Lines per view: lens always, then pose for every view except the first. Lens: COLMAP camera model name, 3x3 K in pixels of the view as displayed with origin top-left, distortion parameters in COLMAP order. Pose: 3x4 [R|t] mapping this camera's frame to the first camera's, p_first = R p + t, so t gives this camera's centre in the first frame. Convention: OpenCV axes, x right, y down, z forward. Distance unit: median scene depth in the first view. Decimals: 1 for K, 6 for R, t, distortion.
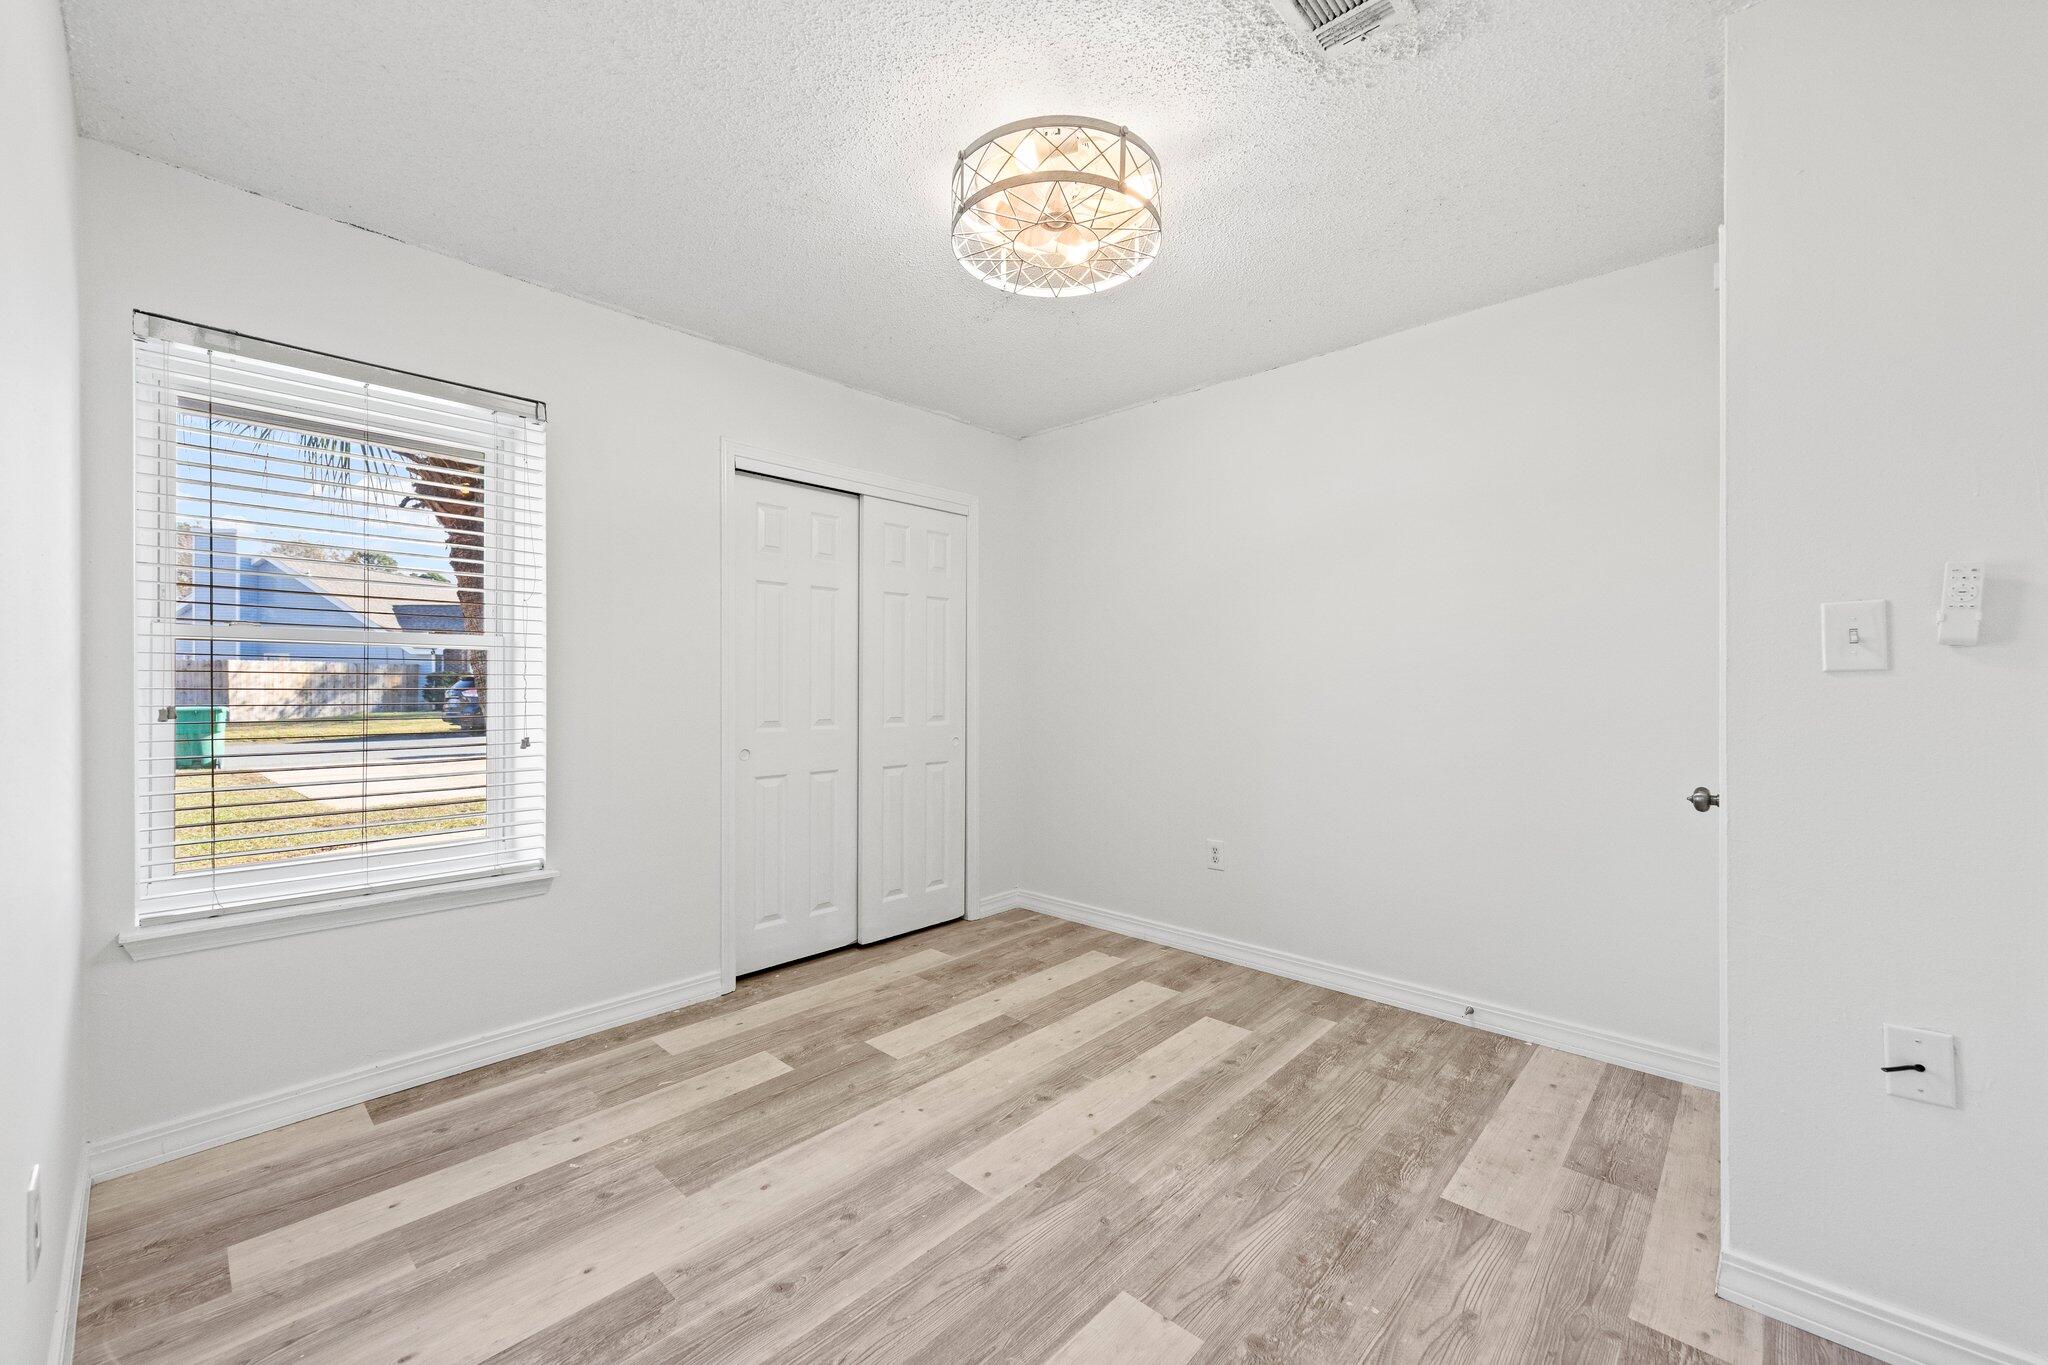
lens RADIAL K [[800.1, 0, 1027.5], [0, 800.1, 681.5], [0, 0, 1]] dist [0.000006, 0.000001]
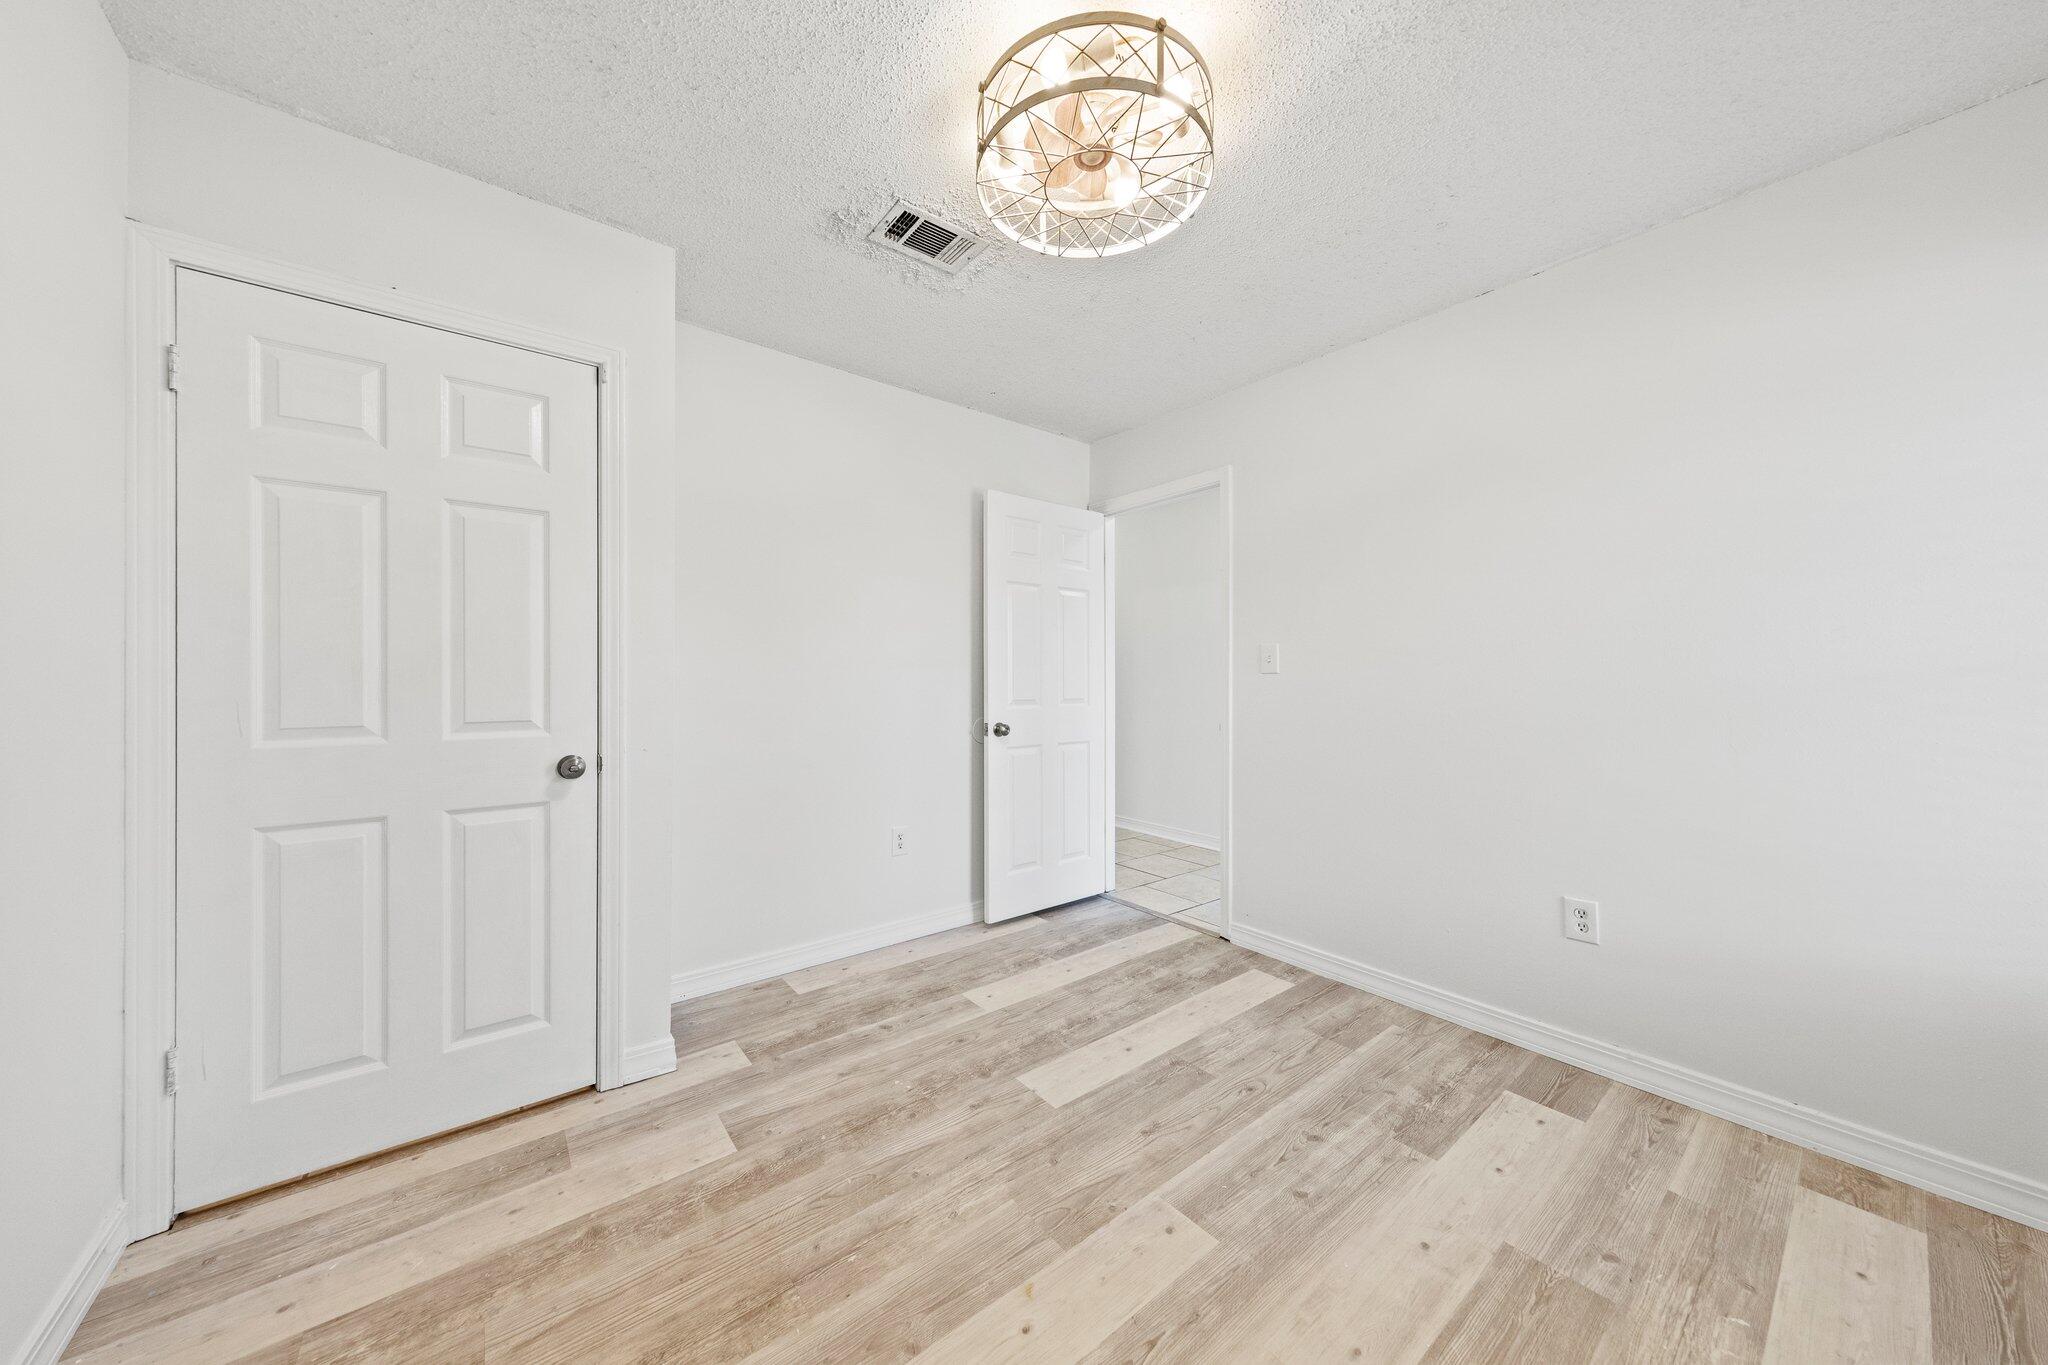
lens RADIAL K [[702.6, 0, 1024.7], [0, 702.6, 678.0], [0, 0, 1]] dist [0.000303, 0.000024]
pose [[-0.989222, -0.000511, 0.146421, -0.005394], [-0.000546, 1.000000, -0.000200, 0.006954], [-0.146421, -0.000278, -0.989222, 1.923670]]
